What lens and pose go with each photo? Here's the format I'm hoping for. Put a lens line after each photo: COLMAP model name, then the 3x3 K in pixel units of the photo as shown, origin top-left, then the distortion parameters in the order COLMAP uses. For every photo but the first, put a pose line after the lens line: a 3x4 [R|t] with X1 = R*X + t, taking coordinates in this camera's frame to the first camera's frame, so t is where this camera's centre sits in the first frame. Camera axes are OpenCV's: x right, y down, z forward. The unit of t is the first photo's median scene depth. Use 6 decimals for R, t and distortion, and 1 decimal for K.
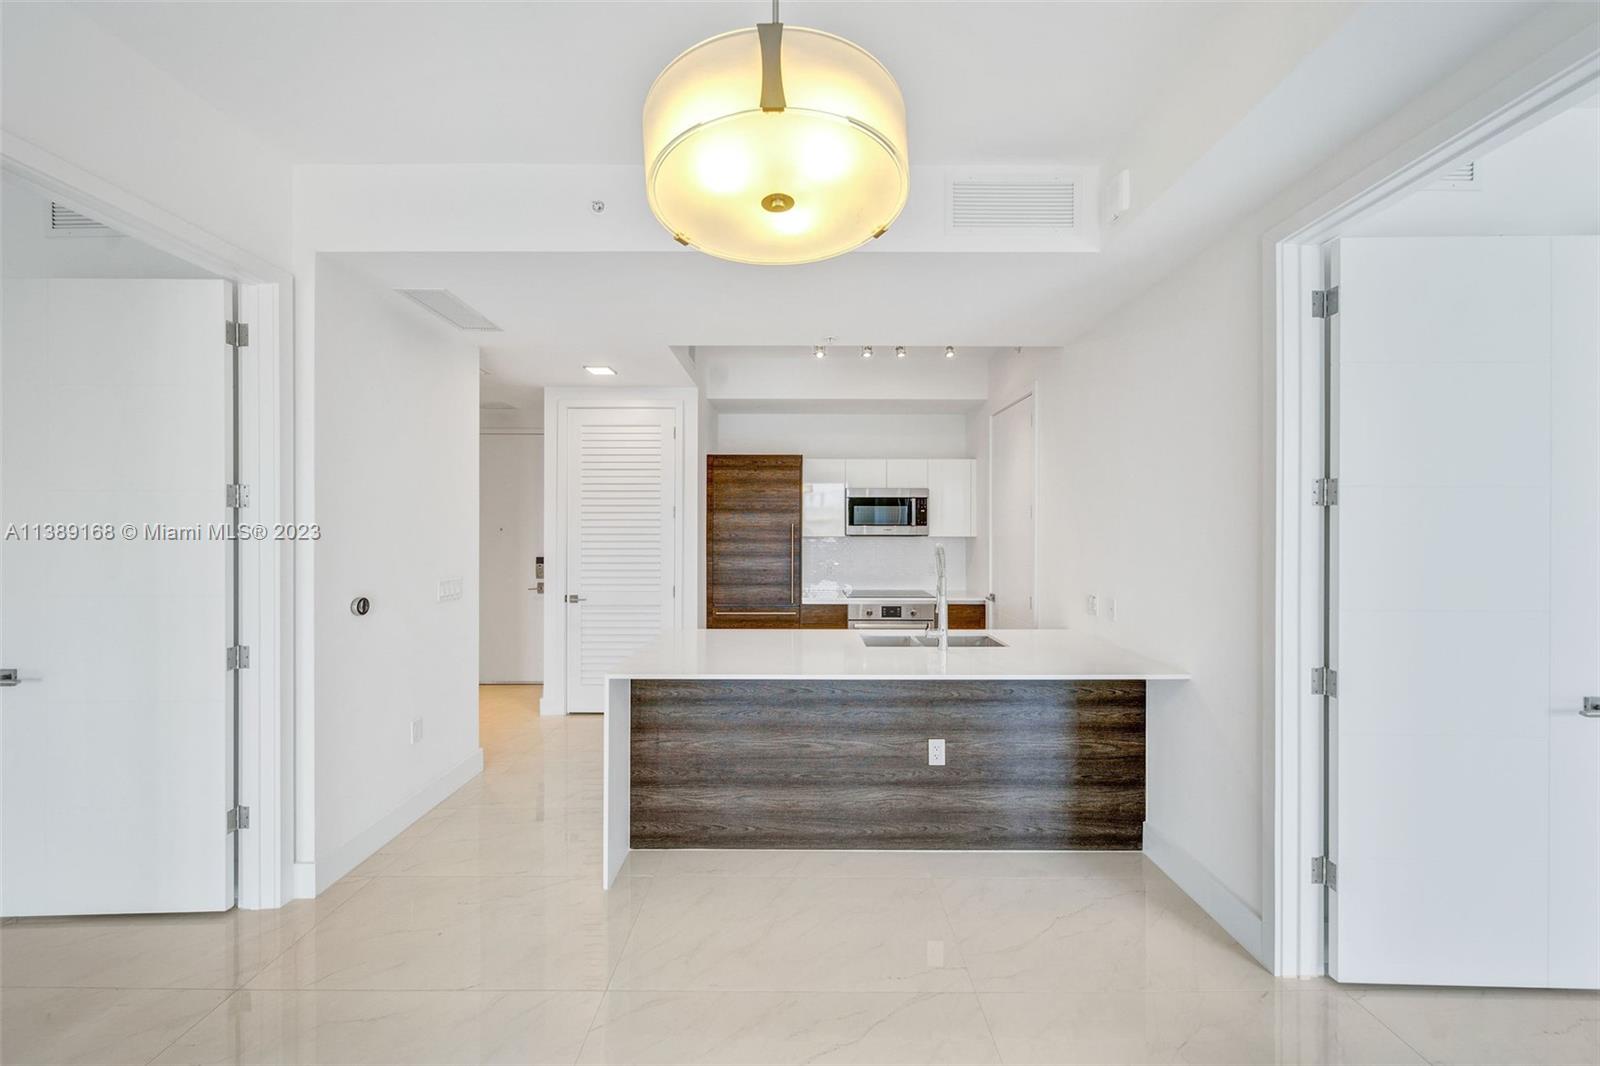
lens RADIAL K [[573.0, 0, 809.0], [0, 573.0, 521.4], [0, 0, 1]] dist [-0.003128, 0.000126]
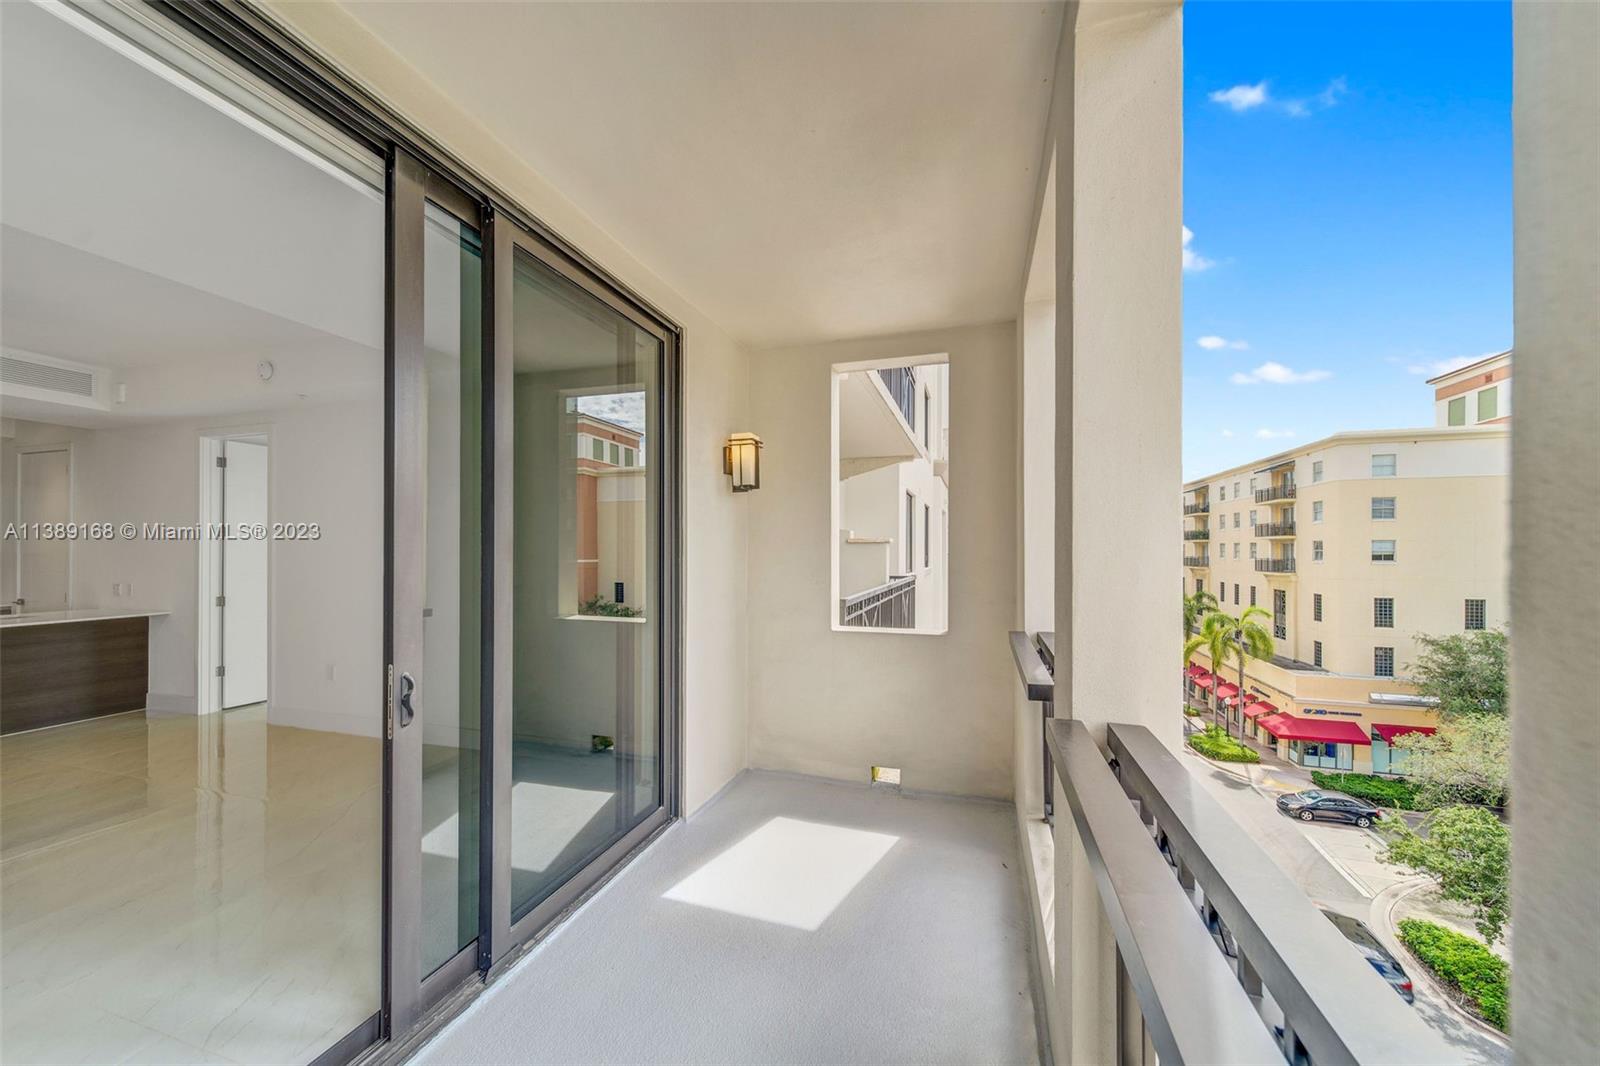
lens RADIAL K [[573.0, 0, 796.2], [0, 573.0, 543.5], [0, 0, 1]] dist [-0.003128, 0.000126]
pose [[0.307650, -0.000094, 0.951500, -0.611365], [-0.007785, 0.999966, 0.002616, -0.016244], [-0.951468, -0.008212, 0.307638, -1.767045]]
